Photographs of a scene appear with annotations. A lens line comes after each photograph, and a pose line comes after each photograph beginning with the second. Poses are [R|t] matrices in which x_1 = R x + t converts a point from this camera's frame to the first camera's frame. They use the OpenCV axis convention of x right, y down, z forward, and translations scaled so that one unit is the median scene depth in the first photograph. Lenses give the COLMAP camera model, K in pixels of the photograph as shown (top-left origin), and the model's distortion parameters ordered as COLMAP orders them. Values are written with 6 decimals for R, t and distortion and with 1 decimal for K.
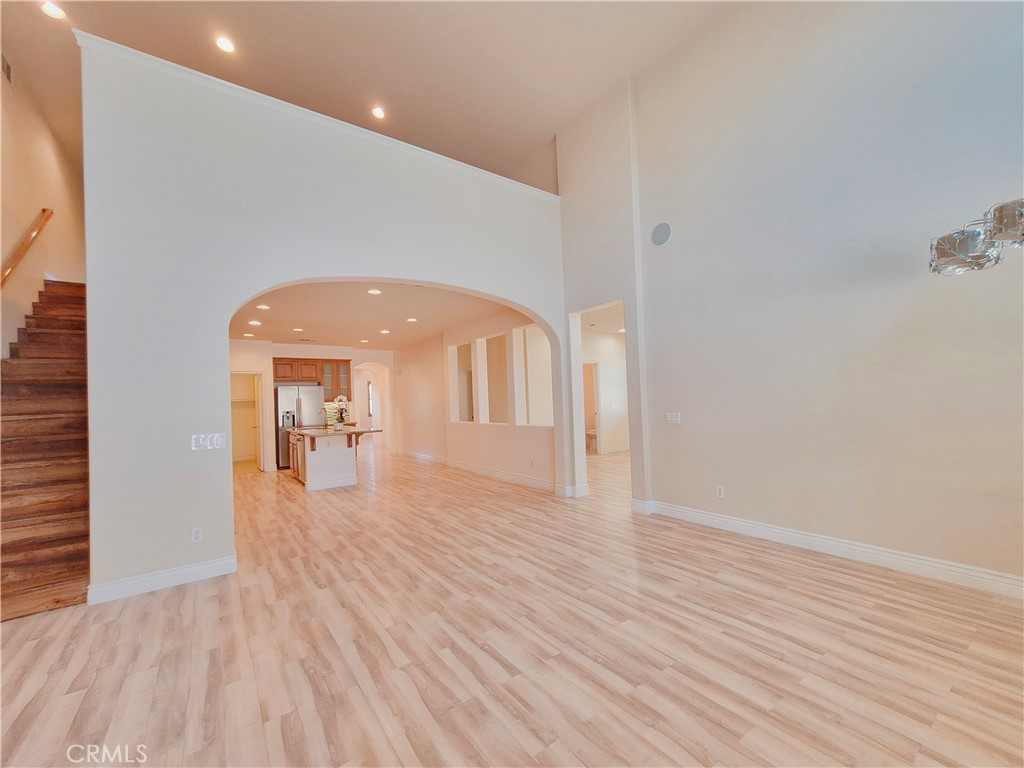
lens RADIAL K [[411.1, 0, 506.9], [0, 411.1, 389.9], [0, 0, 1]] dist [0.000824, 0.000065]
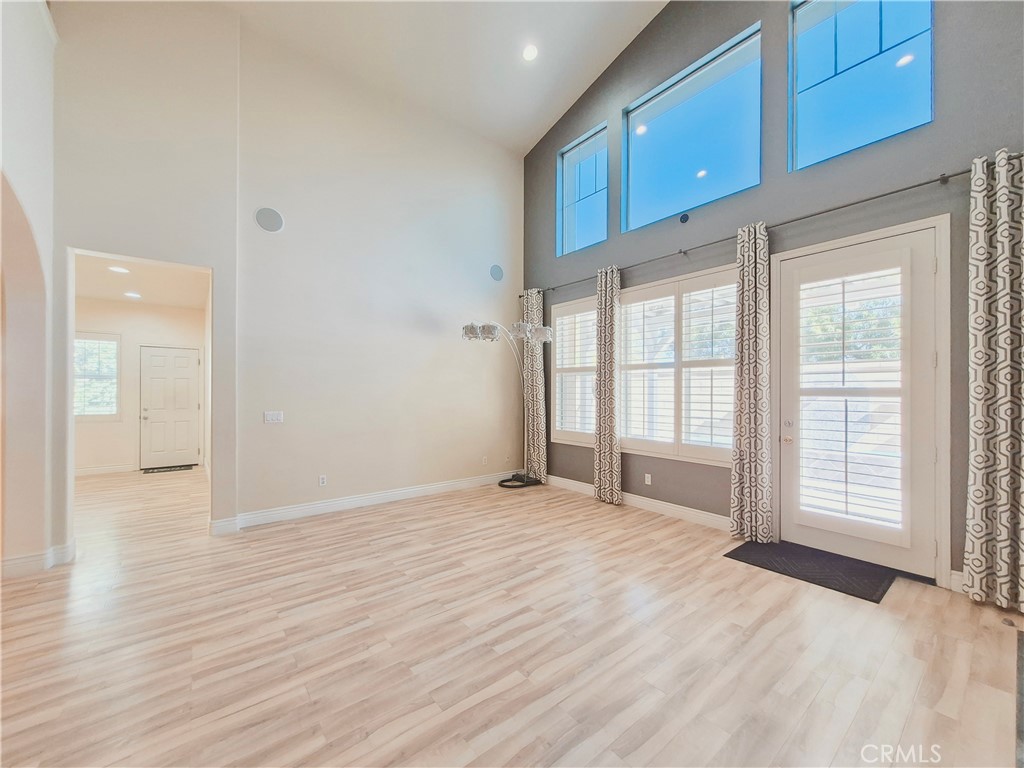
lens RADIAL K [[397.5, 0, 506.3], [0, 397.5, 390.3], [0, 0, 1]] dist [0.001174, 0.000023]
pose [[-0.039071, 0.038170, 0.998507, -0.666878], [-0.019705, 0.999046, -0.038961, 0.040921], [-0.999042, -0.021198, -0.038281, 0.622596]]
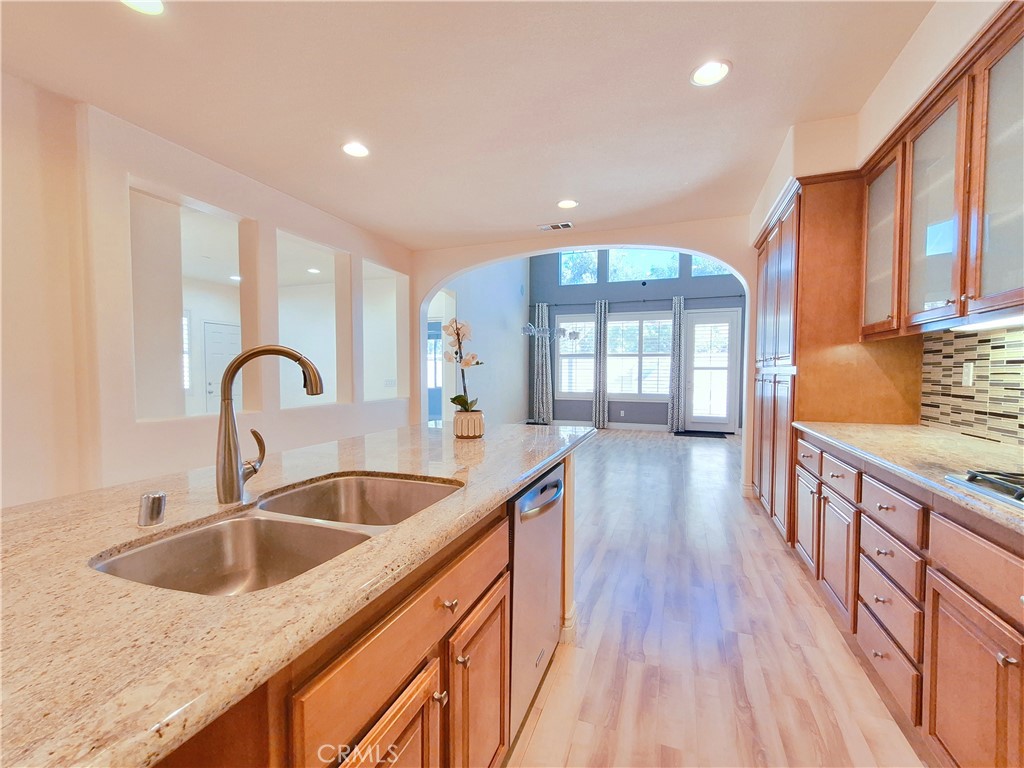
lens RADIAL K [[447.6, 0, 504.7], [0, 447.6, 389.4], [0, 0, 1]] dist [0.003932, 0.000437]
pose [[-0.543802, 0.003434, 0.839206, -1.332455], [0.000505, 0.999993, -0.003765, 0.125289], [-0.839213, -0.001623, -0.543800, 2.214985]]
